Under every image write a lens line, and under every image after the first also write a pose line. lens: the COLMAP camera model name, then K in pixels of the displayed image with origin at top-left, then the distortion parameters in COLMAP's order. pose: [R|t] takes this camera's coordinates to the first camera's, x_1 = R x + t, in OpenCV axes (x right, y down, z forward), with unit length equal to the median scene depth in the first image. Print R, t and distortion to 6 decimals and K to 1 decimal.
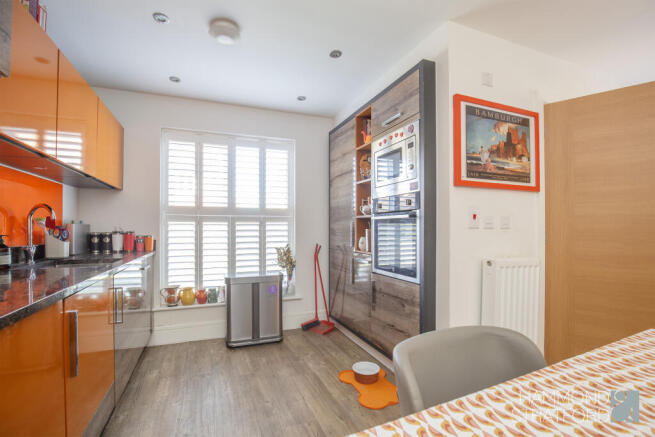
lens RADIAL K [[303.2, 0, 327.0], [0, 303.2, 241.9], [0, 0, 1]] dist [-0.029936, -0.000096]
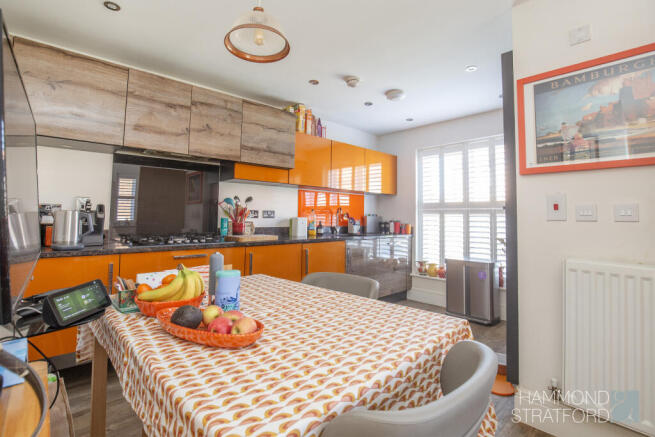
lens RADIAL K [[308.2, 0, 327.5], [0, 308.2, 218.5], [0, 0, 1]] dist [-0.000243, 0.000038]
pose [[0.371159, 0.004539, -0.928558, 0.689870], [-0.048133, 0.998738, -0.014357, -0.005554], [0.927321, 0.050023, 0.370909, 0.057462]]
